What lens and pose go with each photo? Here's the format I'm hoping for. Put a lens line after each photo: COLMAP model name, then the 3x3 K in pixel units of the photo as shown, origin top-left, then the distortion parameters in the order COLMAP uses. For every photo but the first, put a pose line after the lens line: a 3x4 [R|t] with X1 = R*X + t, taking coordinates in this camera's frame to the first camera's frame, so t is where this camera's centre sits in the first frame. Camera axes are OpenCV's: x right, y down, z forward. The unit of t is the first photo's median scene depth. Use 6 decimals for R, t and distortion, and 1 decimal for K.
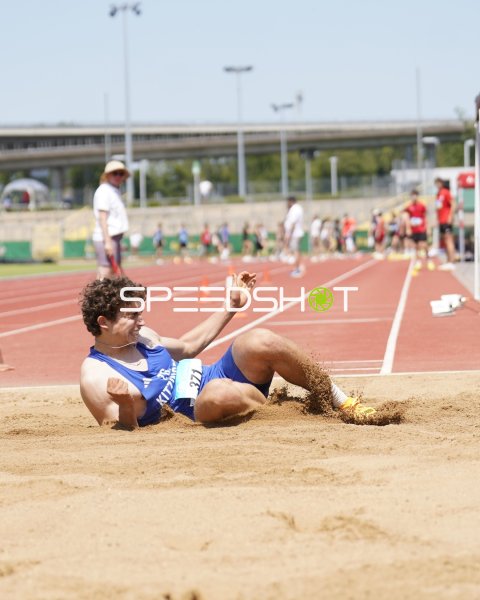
lens RADIAL K [[3478.9, 0, 242.3], [0, 3478.9, 318.9], [0, 0, 1]] dist [0.259672, -0.077618]
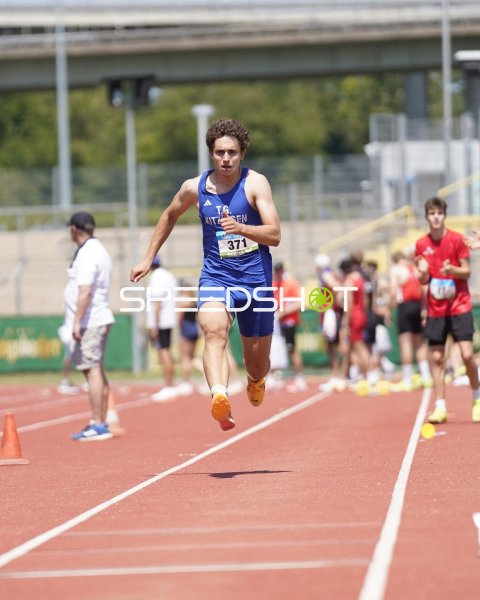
lens RADIAL K [[3478.9, 0, 242.3], [0, 3478.9, 318.9], [0, 0, 1]] dist [0.259672, -0.077618]
pose [[0.998932, 0.005941, 0.045826, 0.014087], [-0.003648, 0.998745, -0.049958, -0.006994], [-0.046065, 0.049738, 0.997699, 0.648265]]
